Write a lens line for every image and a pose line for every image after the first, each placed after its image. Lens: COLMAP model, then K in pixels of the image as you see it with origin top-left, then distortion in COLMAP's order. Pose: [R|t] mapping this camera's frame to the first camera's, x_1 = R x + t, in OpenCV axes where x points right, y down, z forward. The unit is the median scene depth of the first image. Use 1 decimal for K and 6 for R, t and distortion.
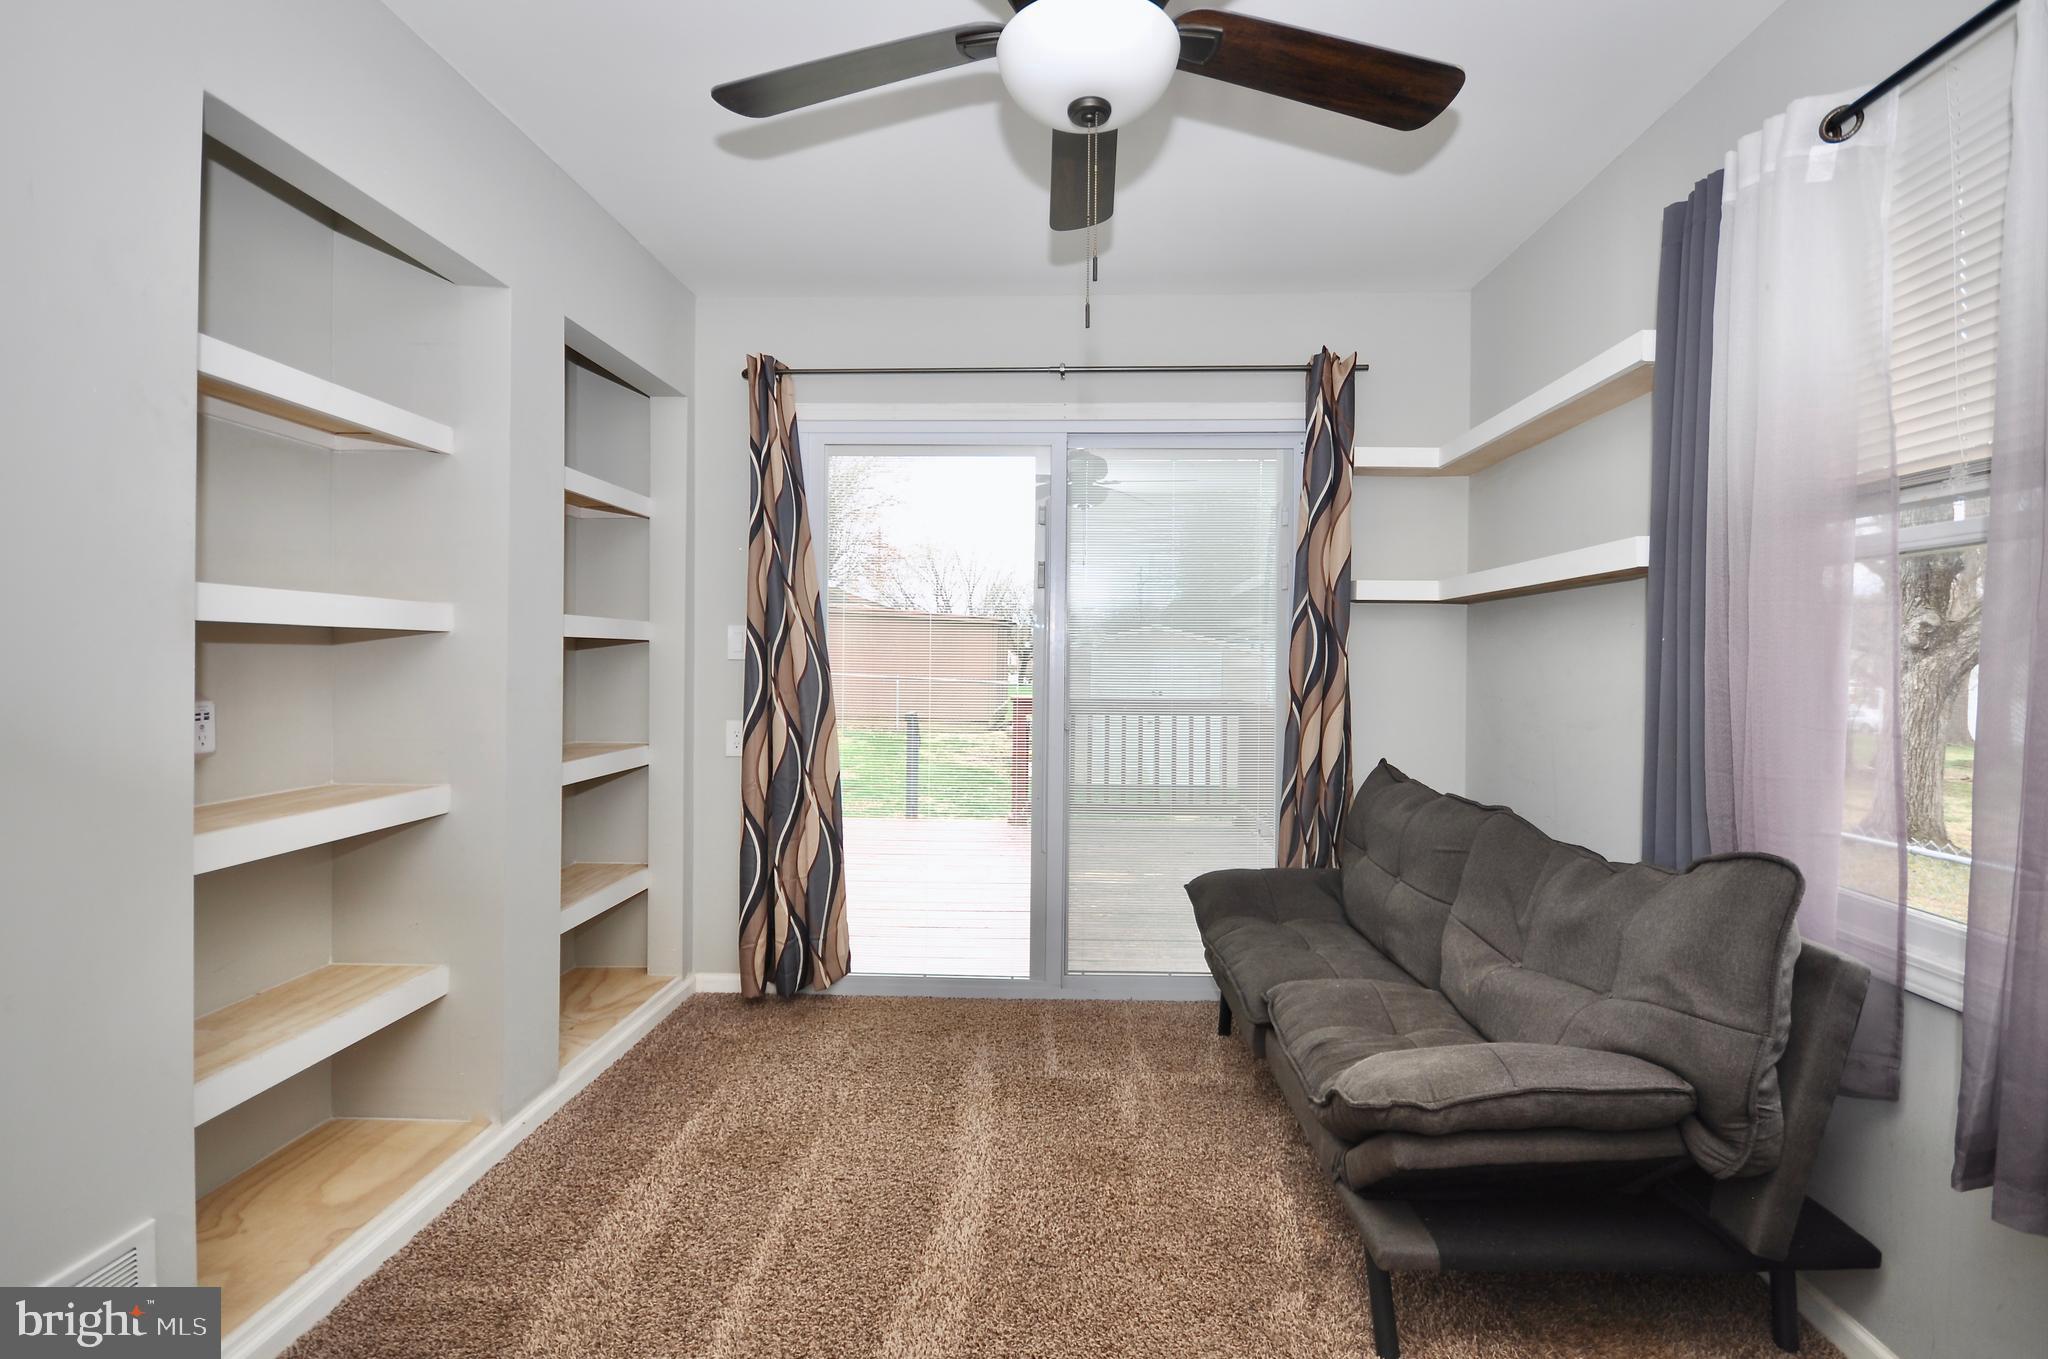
lens RADIAL K [[858.0, 0, 1028.0], [0, 858.0, 670.8], [0, 0, 1]] dist [-0.003550, -0.000520]
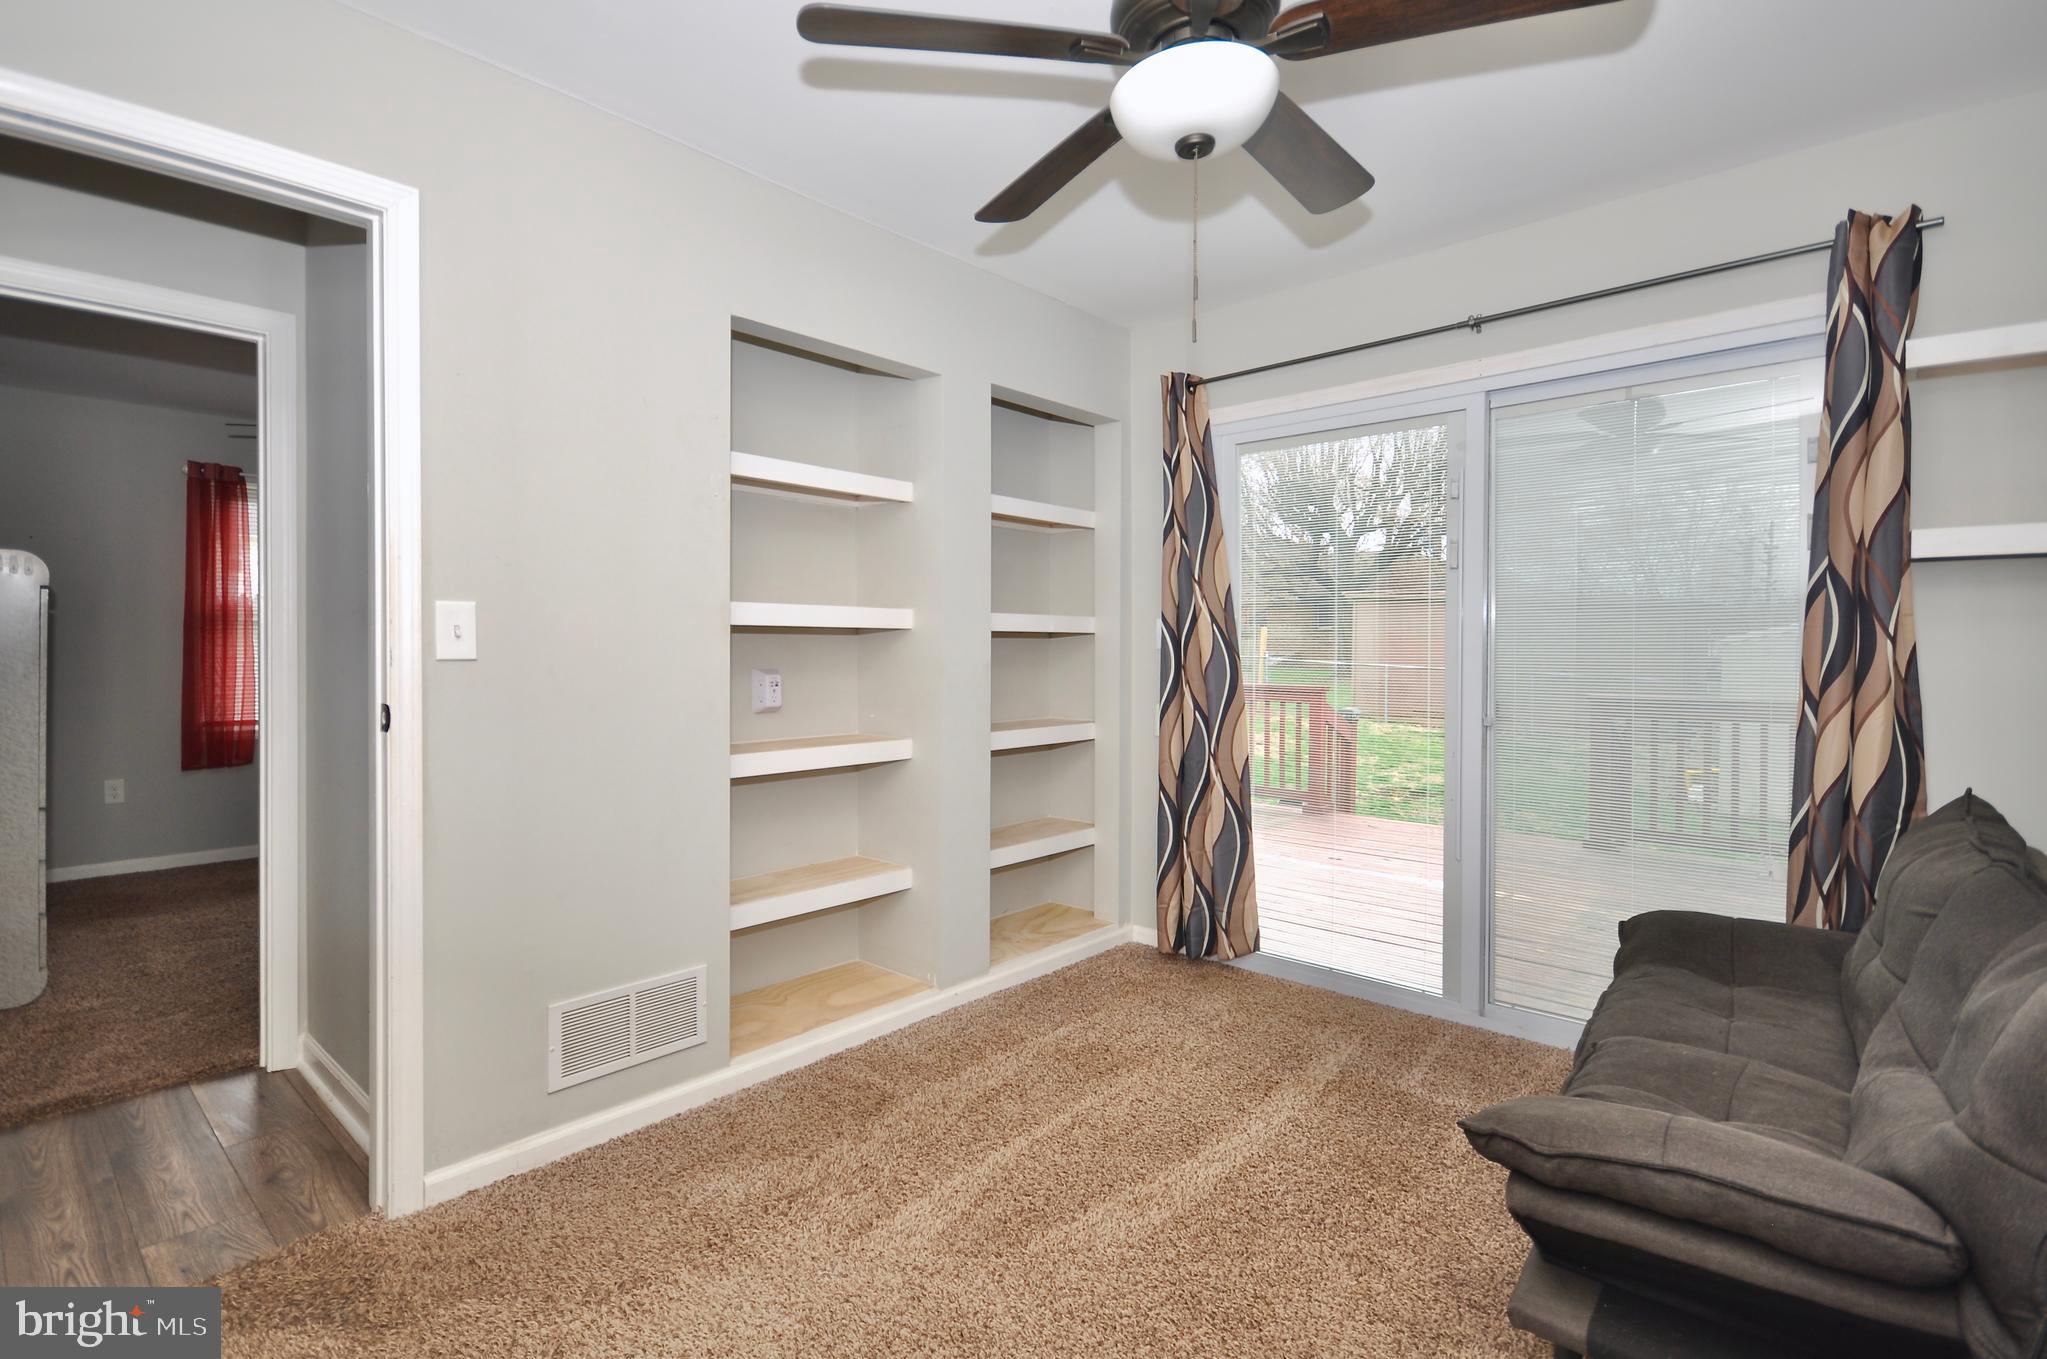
lens RADIAL K [[892.1, 0, 1028.8], [0, 892.1, 668.8], [0, 0, 1]] dist [0.000519, -0.008320]
pose [[0.781563, 0.007193, -0.623785, 0.262947], [-0.004165, 0.999971, 0.006312, 0.006180], [0.623813, -0.002335, 0.781571, -0.014845]]
